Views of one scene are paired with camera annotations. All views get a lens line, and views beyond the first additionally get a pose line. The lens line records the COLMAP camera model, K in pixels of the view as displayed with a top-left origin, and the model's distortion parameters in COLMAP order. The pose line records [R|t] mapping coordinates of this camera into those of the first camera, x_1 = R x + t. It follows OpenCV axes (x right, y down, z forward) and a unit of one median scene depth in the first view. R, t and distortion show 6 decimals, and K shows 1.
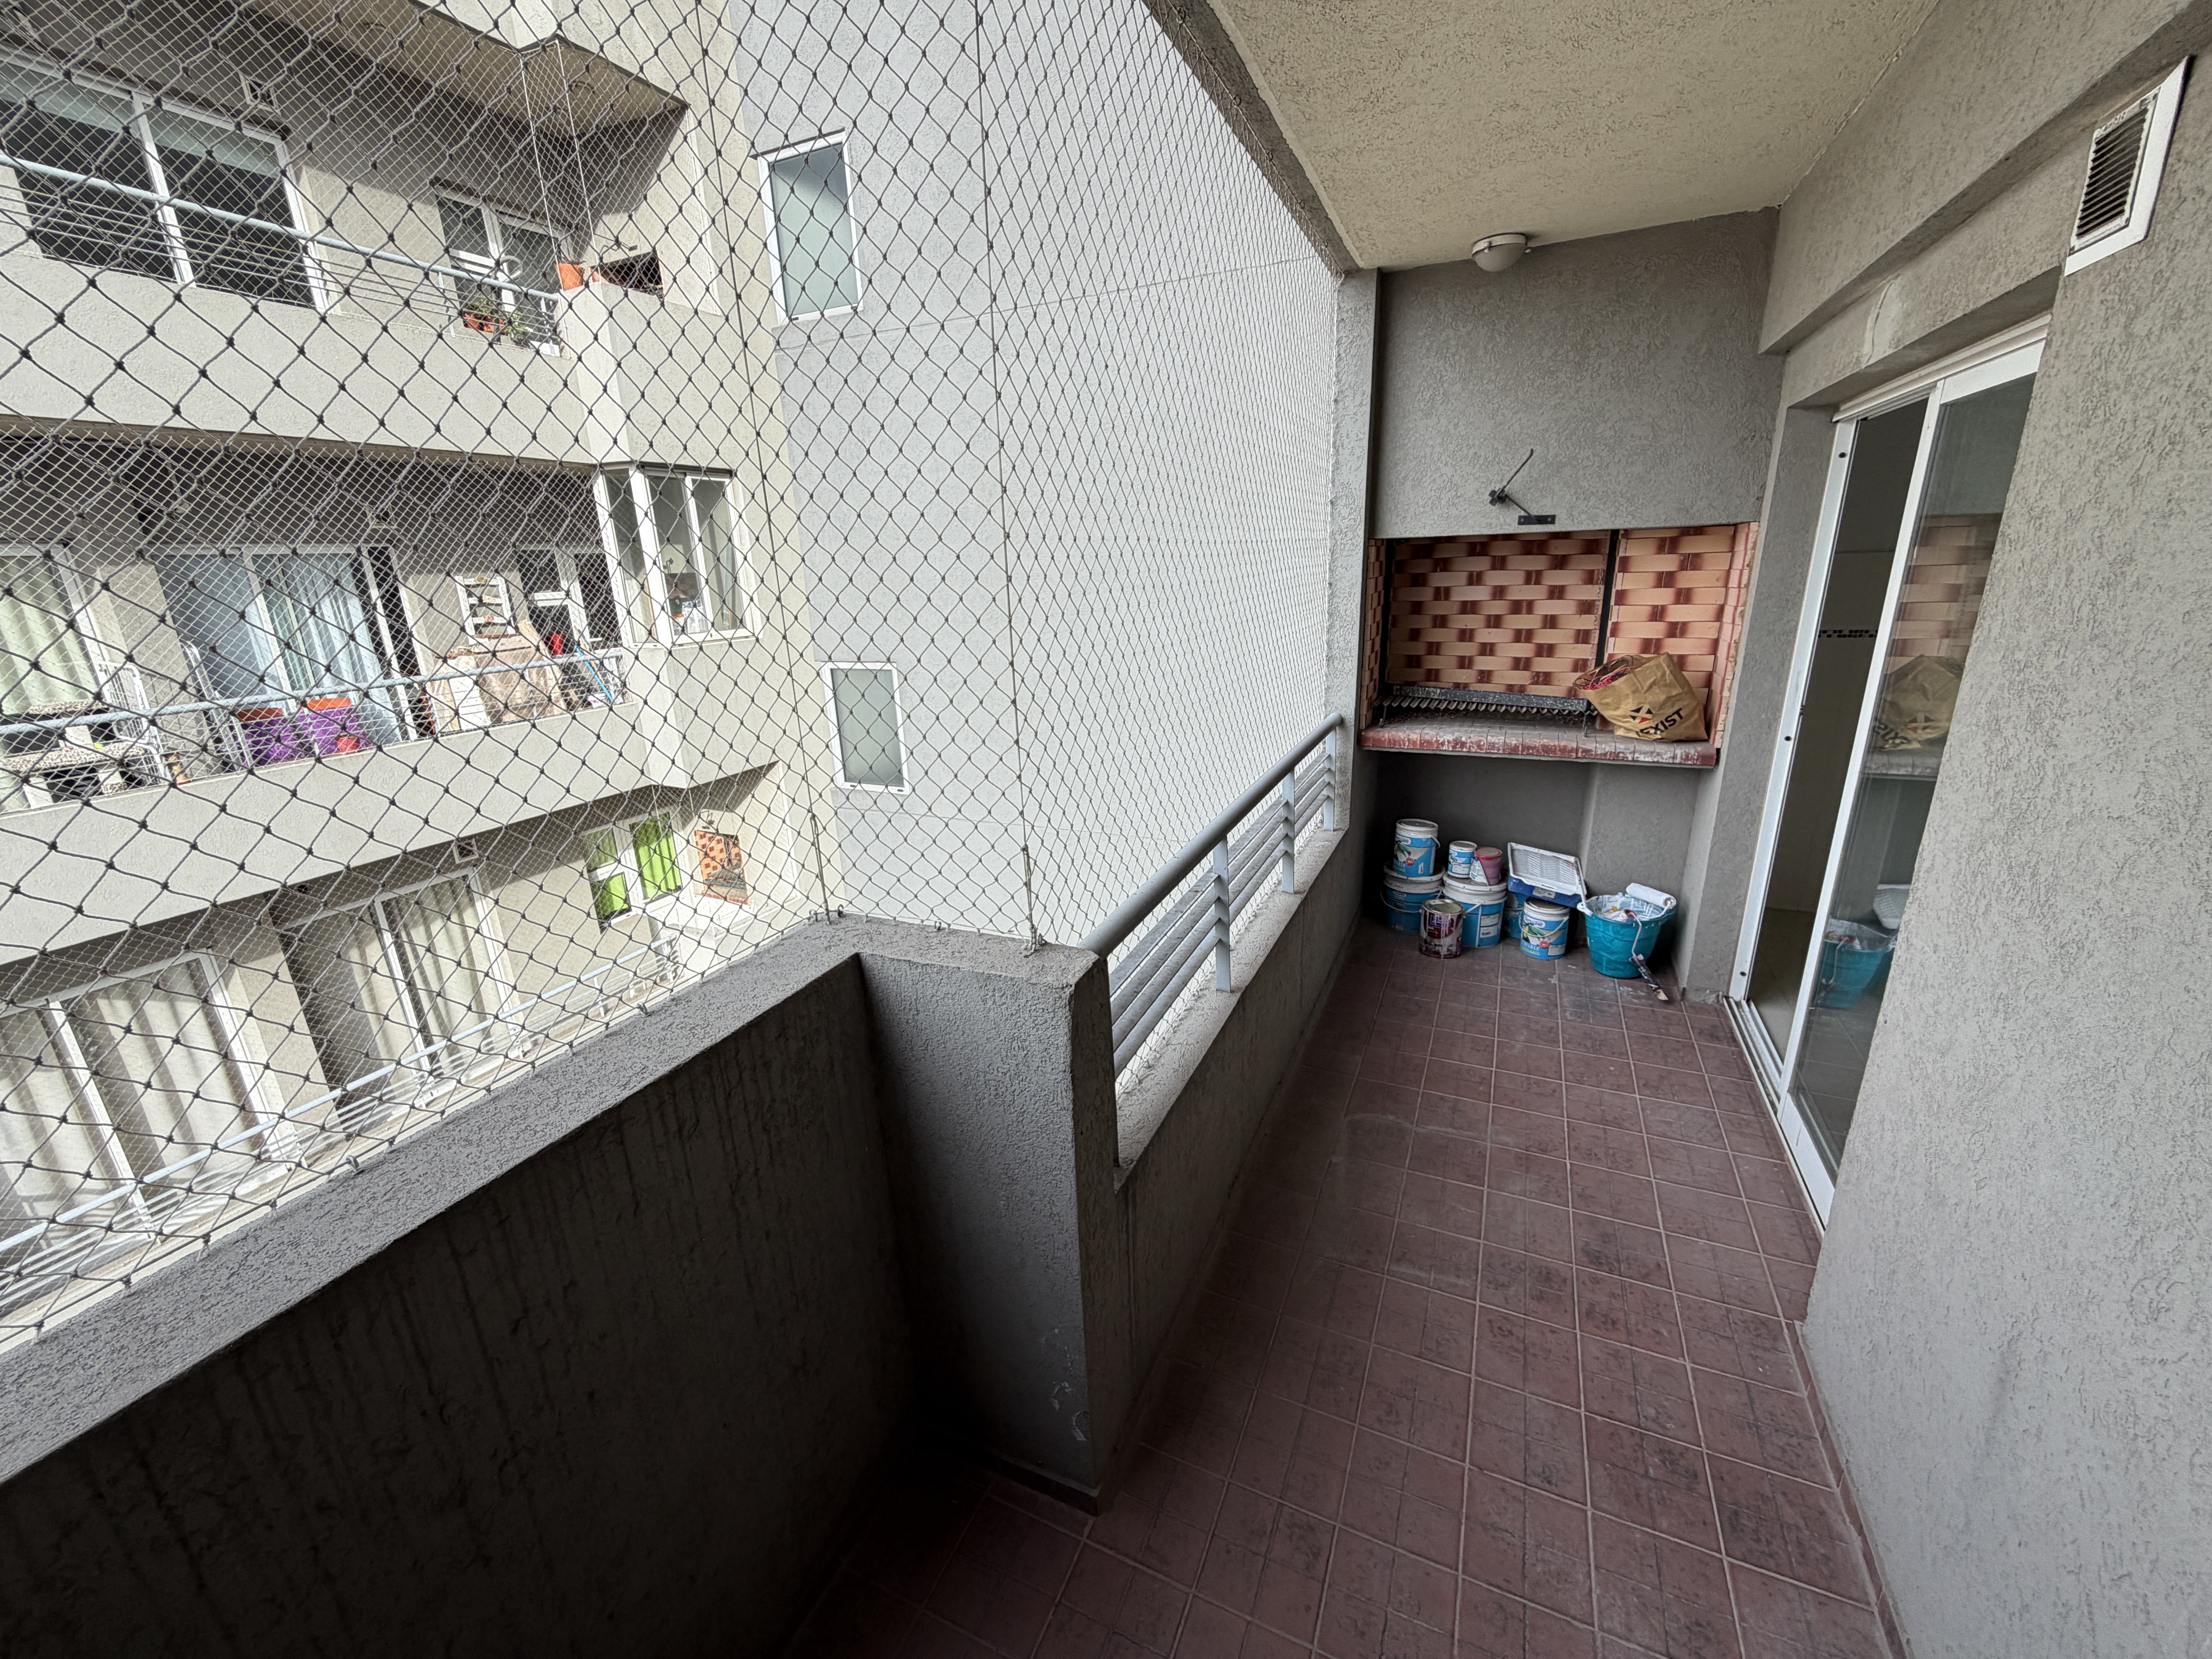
lens RADIAL K [[887.0, 0, 1111.5], [0, 887.0, 831.4], [0, 0, 1]] dist [-0.000444, -0.000087]
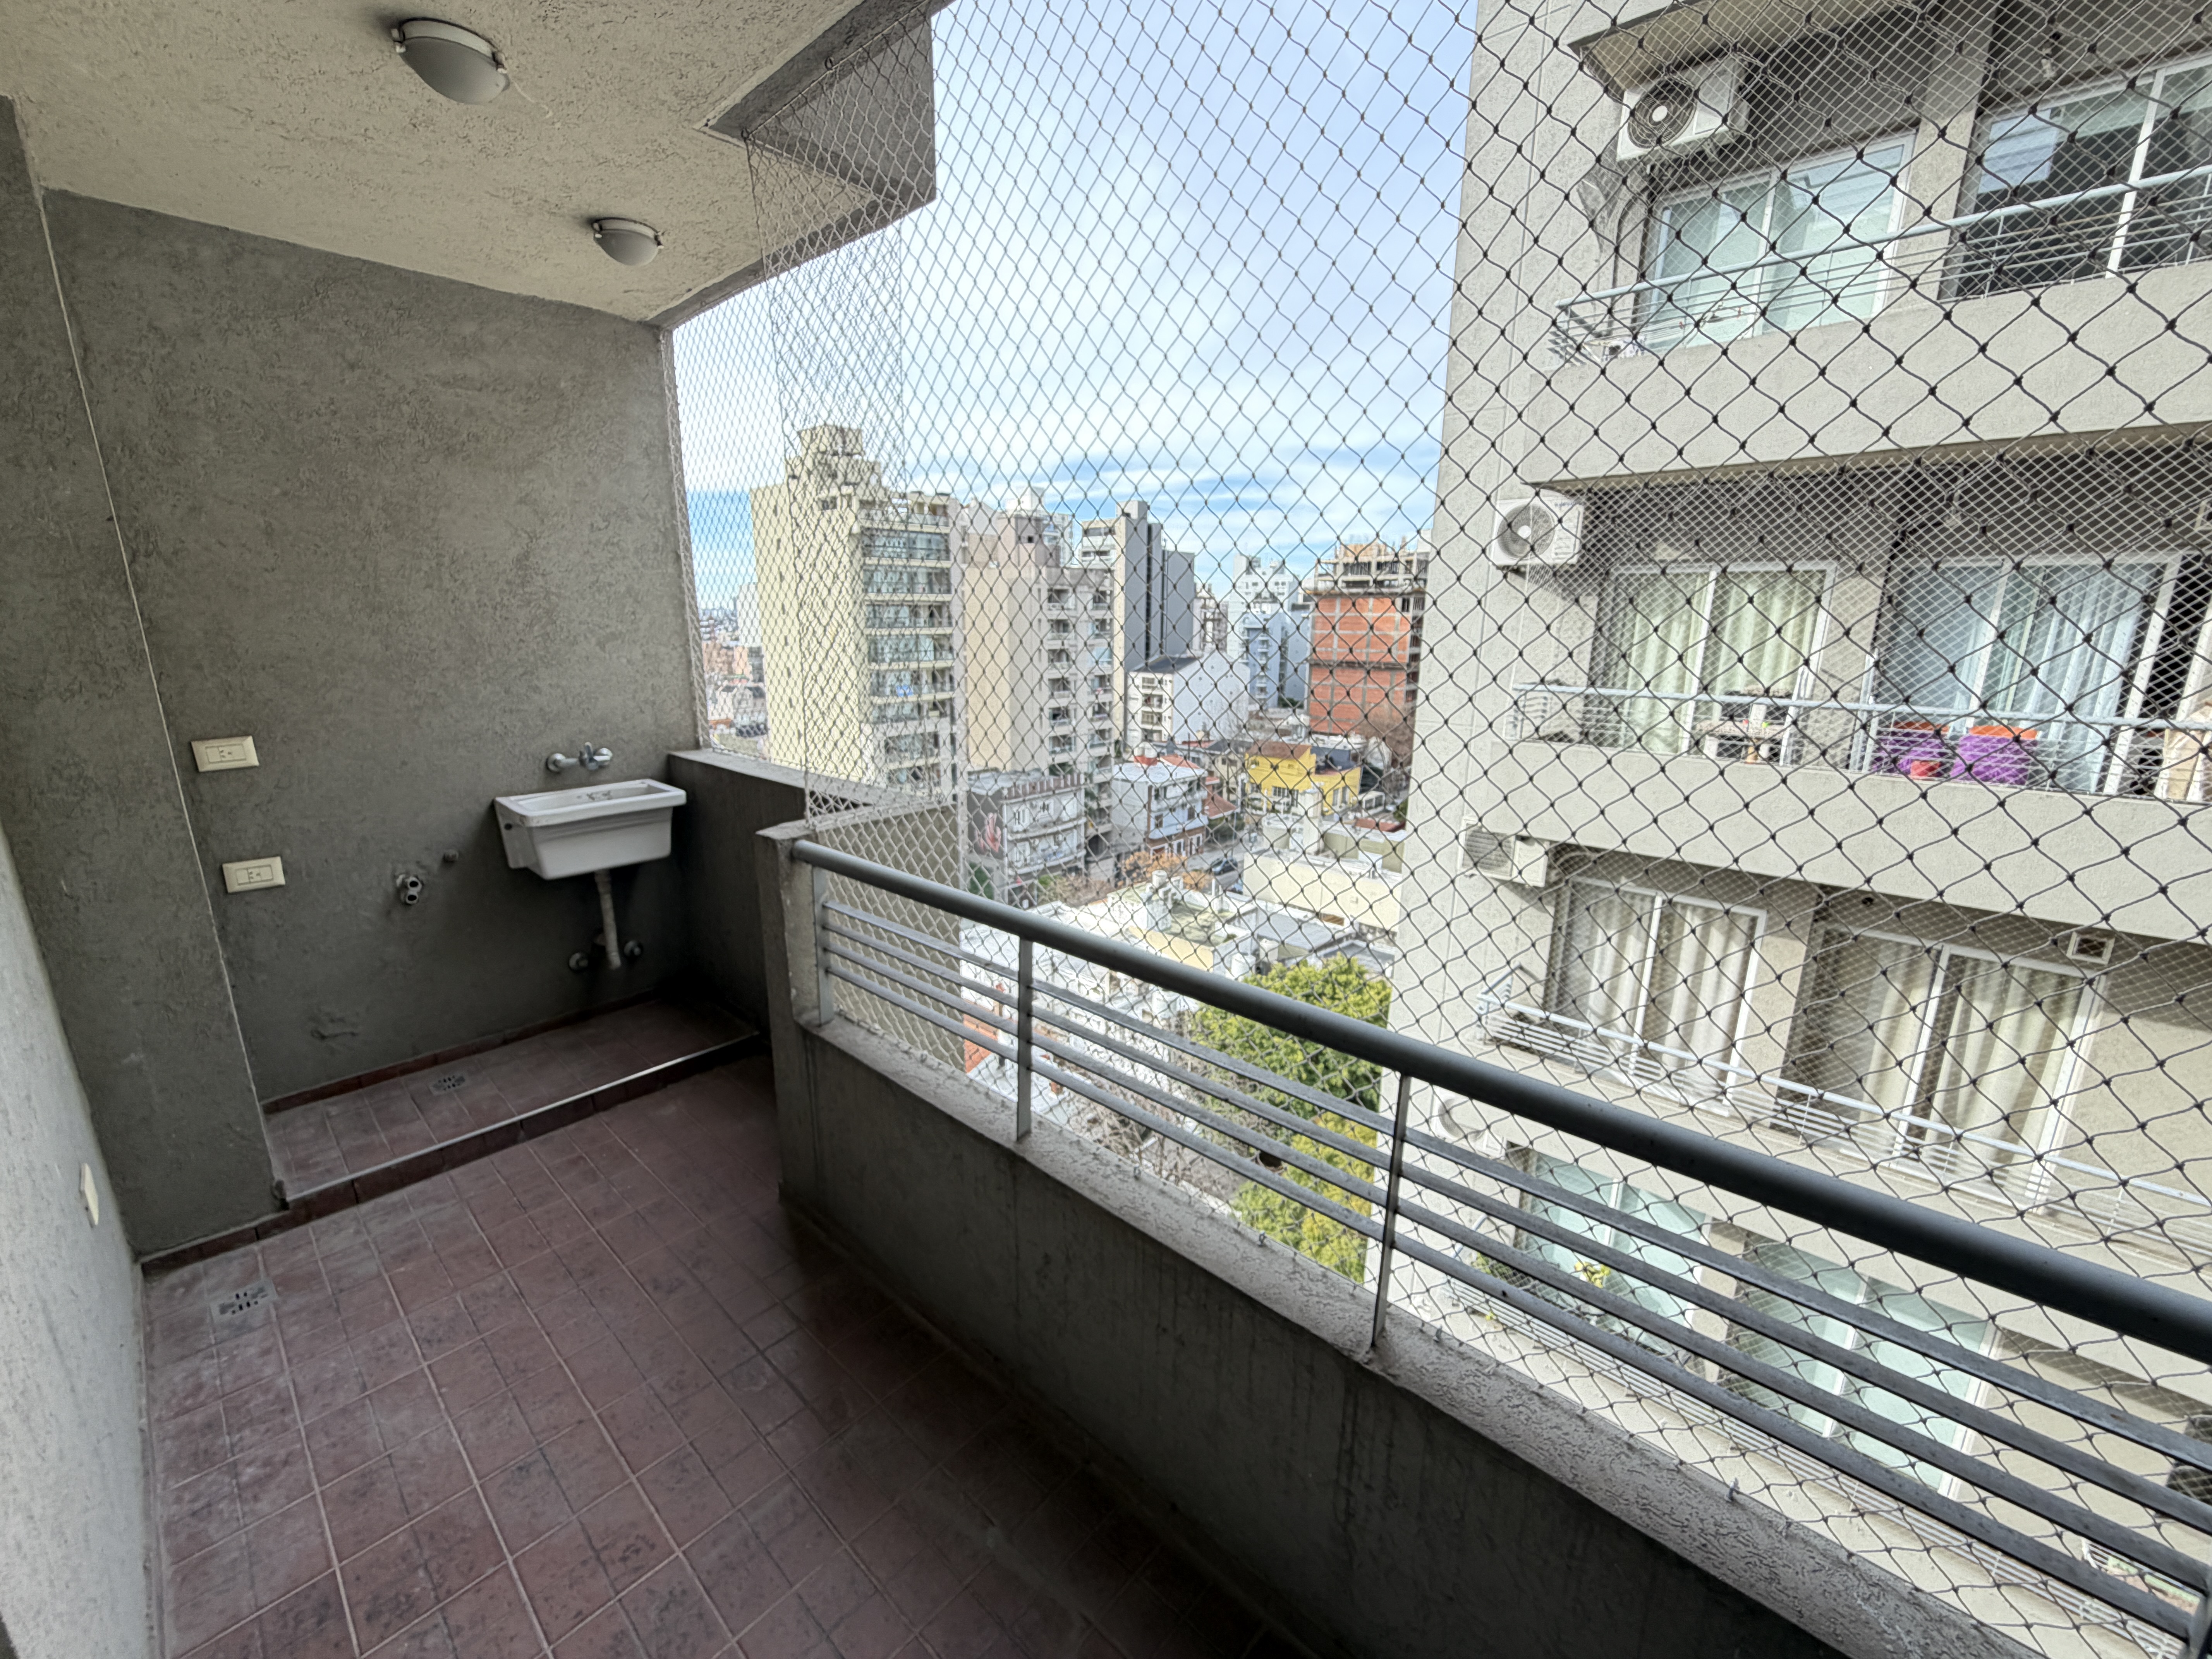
lens RADIAL K [[884.6, 0, 1098.4], [0, 884.6, 826.7], [0, 0, 1]] dist [-0.000297, -0.000041]
pose [[-0.317778, 0.259739, -0.911895, 0.271219], [-0.269327, 0.897405, 0.349466, -0.129868], [0.909110, 0.356650, -0.215221, 0.414031]]
